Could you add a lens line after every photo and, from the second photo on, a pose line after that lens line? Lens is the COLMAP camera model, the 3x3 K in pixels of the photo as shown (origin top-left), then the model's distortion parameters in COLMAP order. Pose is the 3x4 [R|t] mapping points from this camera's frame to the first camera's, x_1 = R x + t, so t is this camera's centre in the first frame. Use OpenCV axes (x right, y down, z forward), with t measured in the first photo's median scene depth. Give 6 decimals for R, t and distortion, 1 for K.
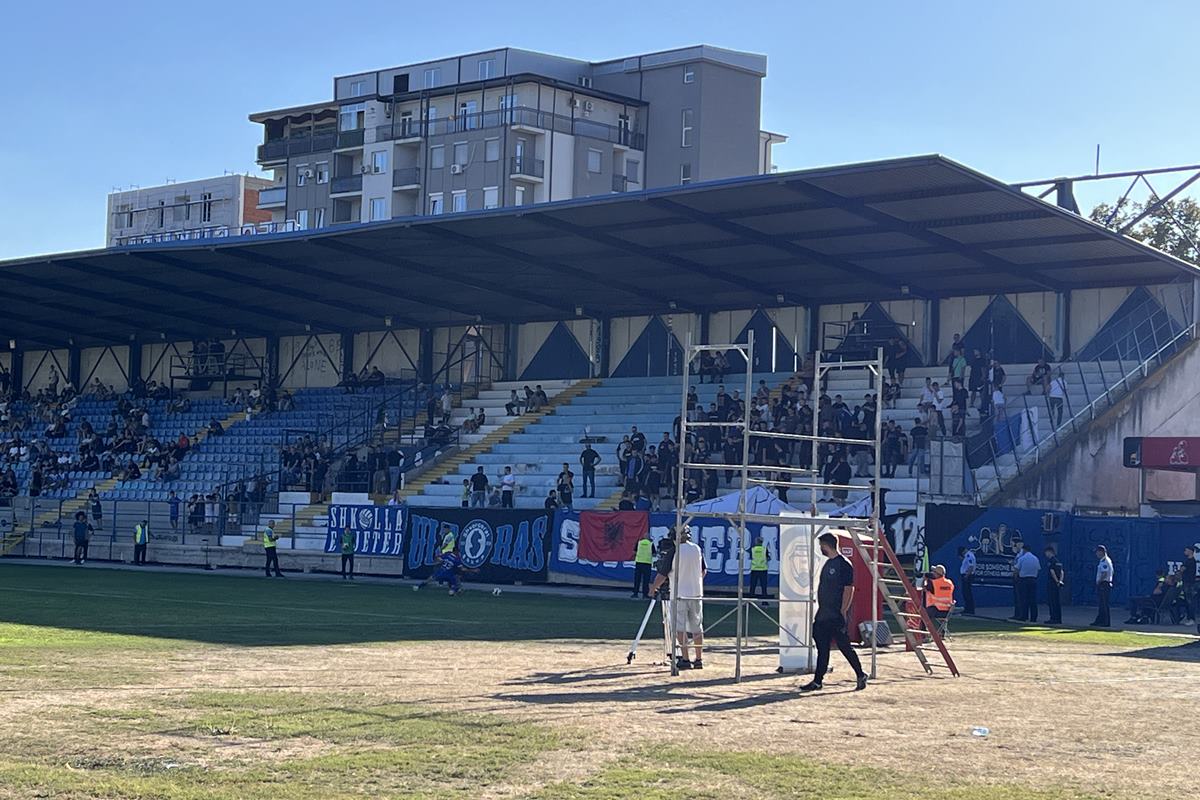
lens RADIAL K [[2137.3, 0, 600.0], [0, 2137.3, 400.0], [0, 0, 1]] dist [0.299483, -1.601286]
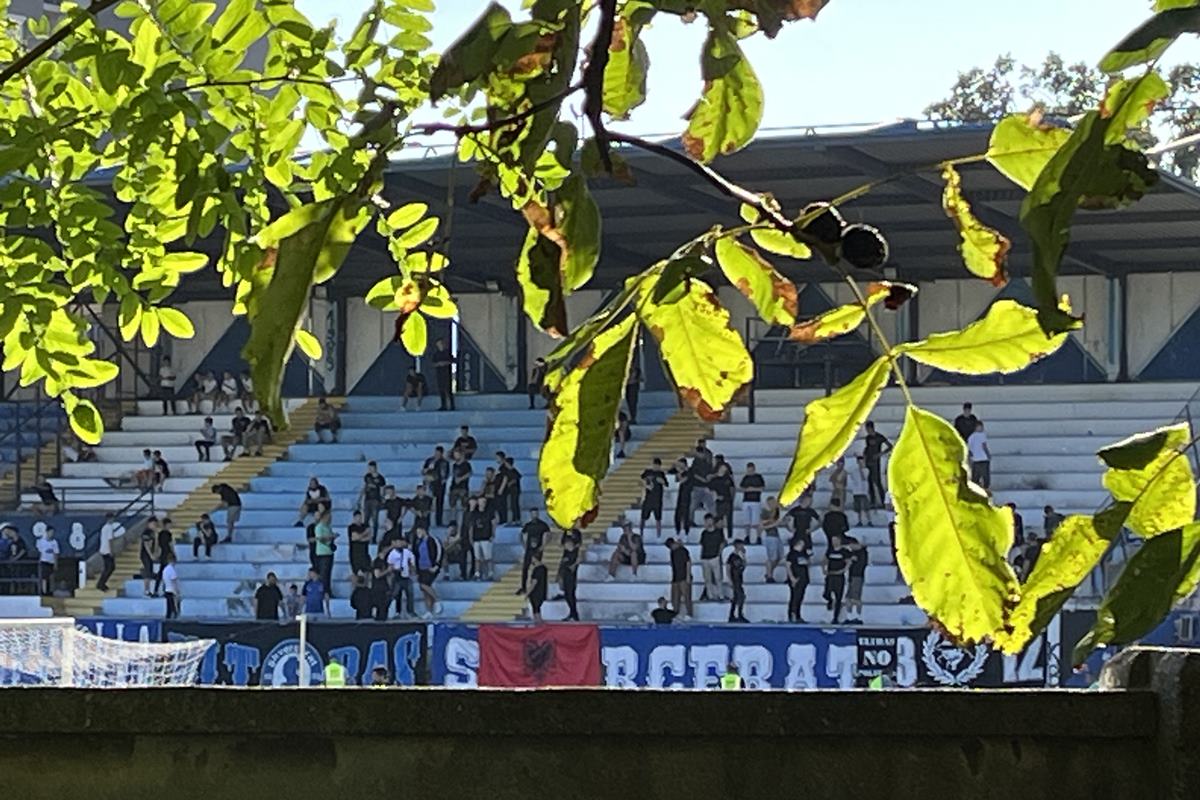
lens RADIAL K [[4439.9, 0, 600.0], [0, 4439.9, 400.0], [0, 0, 1]] dist [0.006193, 0.067212]
pose [[0.973447, -0.014037, 0.228483, -0.266652], [0.009324, 0.999721, 0.021692, -0.044028], [-0.228724, -0.018986, 0.973306, -0.323193]]
